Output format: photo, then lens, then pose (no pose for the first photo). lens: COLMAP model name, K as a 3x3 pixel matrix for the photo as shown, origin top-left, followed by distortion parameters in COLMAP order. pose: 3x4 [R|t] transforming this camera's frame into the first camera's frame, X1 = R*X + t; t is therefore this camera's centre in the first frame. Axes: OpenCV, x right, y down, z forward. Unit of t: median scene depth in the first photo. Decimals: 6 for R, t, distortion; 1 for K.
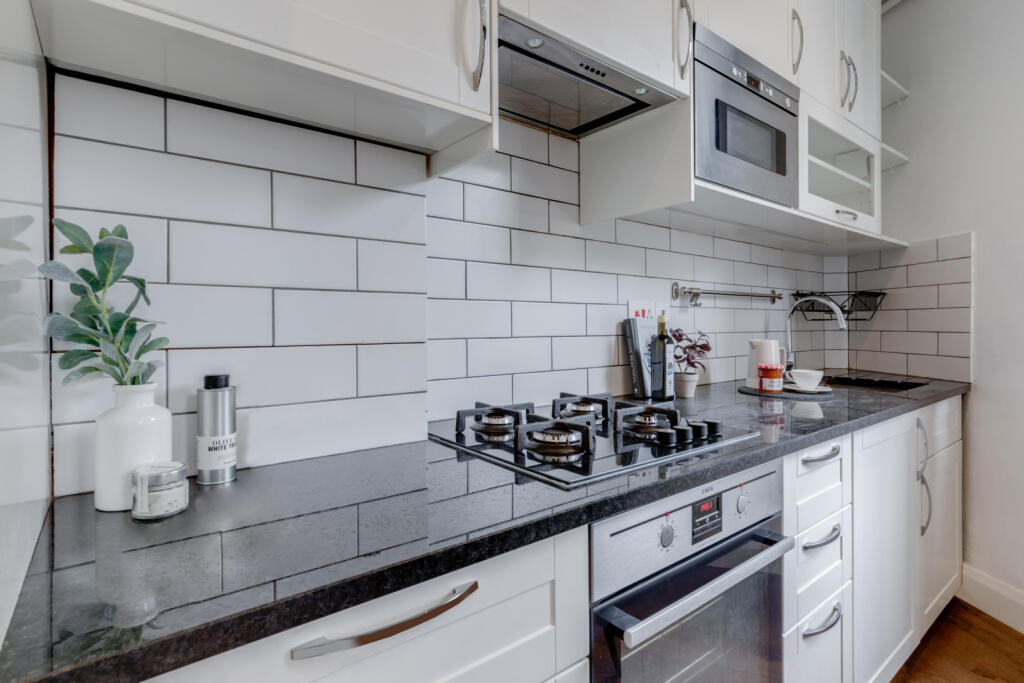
lens RADIAL K [[510.6, 0, 510.9], [0, 510.6, 322.7], [0, 0, 1]] dist [-0.000014, 0.000176]
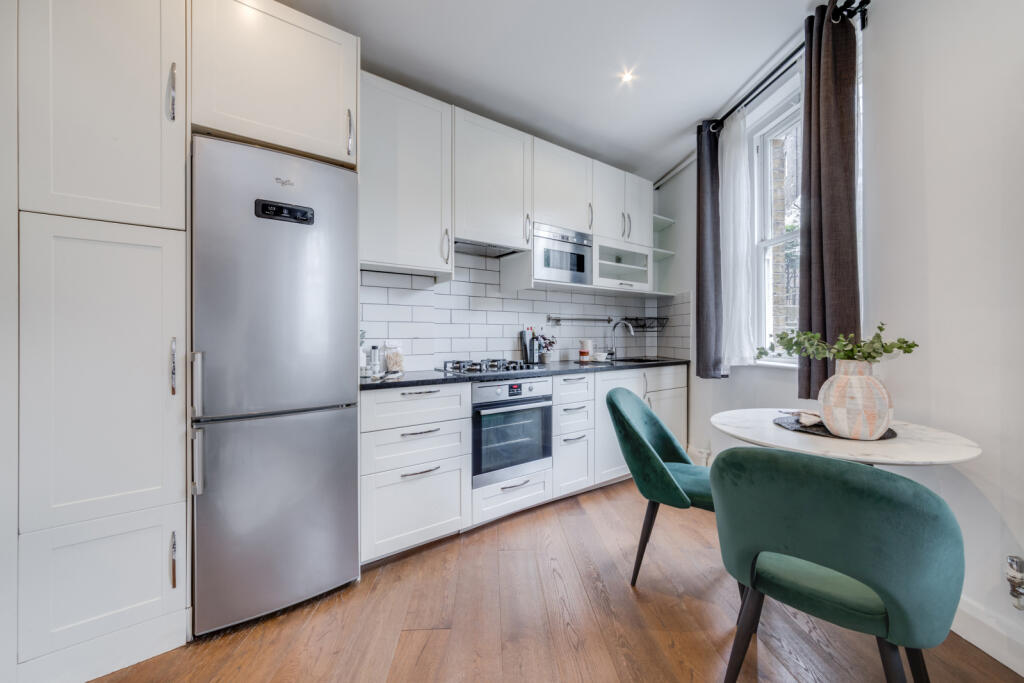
lens RADIAL K [[418.3, 0, 512.4], [0, 418.3, 338.3], [0, 0, 1]] dist [0.000774, -0.000068]
pose [[0.998979, 0.003120, -0.045067, 0.280000], [-0.002618, 0.999934, 0.011179, 0.006277], [0.045099, -0.011049, 0.998921, -1.002942]]
